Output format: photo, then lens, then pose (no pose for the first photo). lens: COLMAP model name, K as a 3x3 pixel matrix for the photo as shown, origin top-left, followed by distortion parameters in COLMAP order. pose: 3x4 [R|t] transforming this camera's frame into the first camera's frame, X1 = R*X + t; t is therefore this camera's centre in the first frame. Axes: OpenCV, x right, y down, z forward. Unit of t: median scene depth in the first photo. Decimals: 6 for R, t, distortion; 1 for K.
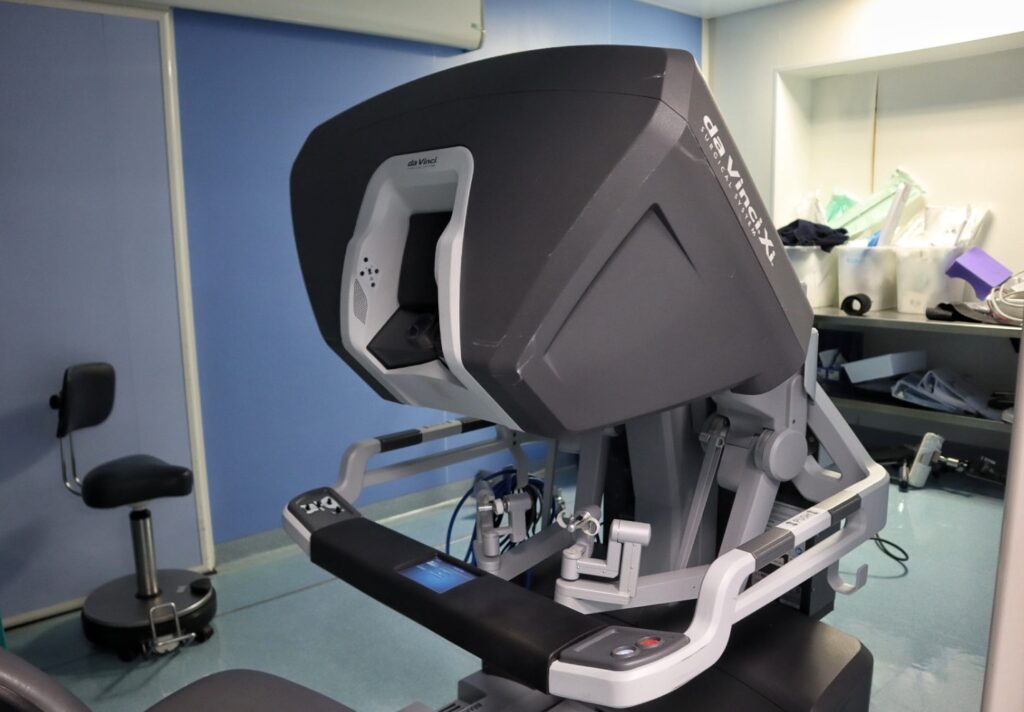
lens RADIAL K [[828.3, 0, 480.9], [0, 828.3, 358.5], [0, 0, 1]] dist [-0.080068, -0.005632]
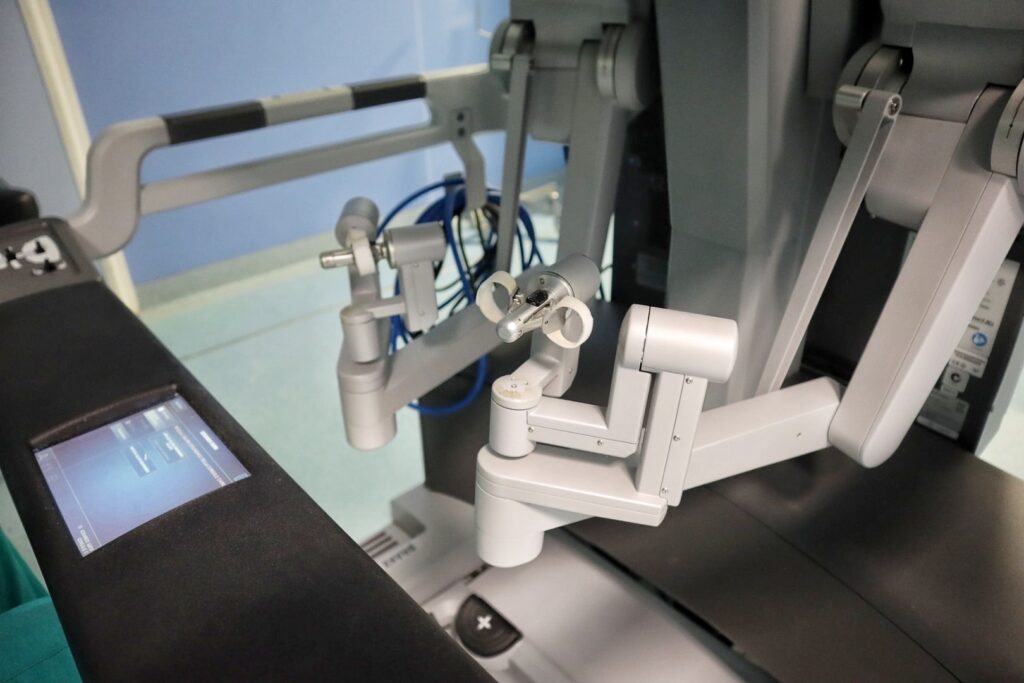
lens RADIAL K [[734.6, 0, 513.5], [0, 734.6, 340.4], [0, 0, 1]] dist [-0.088026, 0.023293]
pose [[0.999969, -0.007585, 0.002149, 0.107740], [0.006453, 0.944091, 0.329622, 0.104449], [-0.004529, -0.329598, 0.944111, 0.686874]]
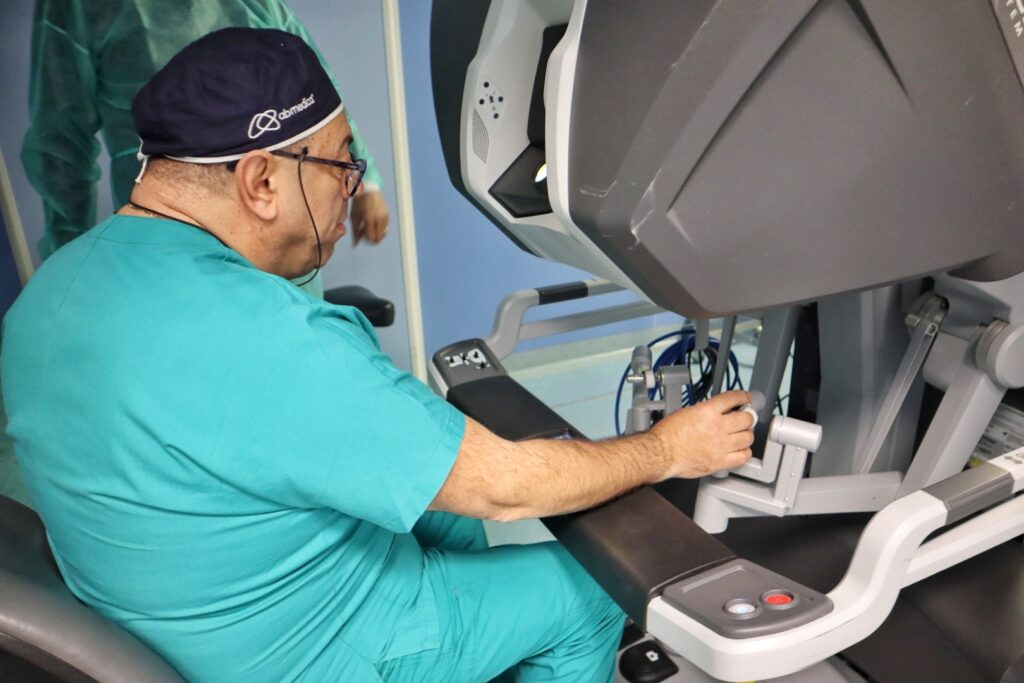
lens RADIAL K [[734.6, 0, 508.2], [0, 734.6, 345.4], [0, 0, 1]] dist [-0.088026, 0.023293]
pose [[0.958552, 0.082517, -0.272708, 0.094608], [-0.026846, 0.979043, 0.201879, -0.010467], [0.283651, -0.186190, 0.940678, 0.252530]]
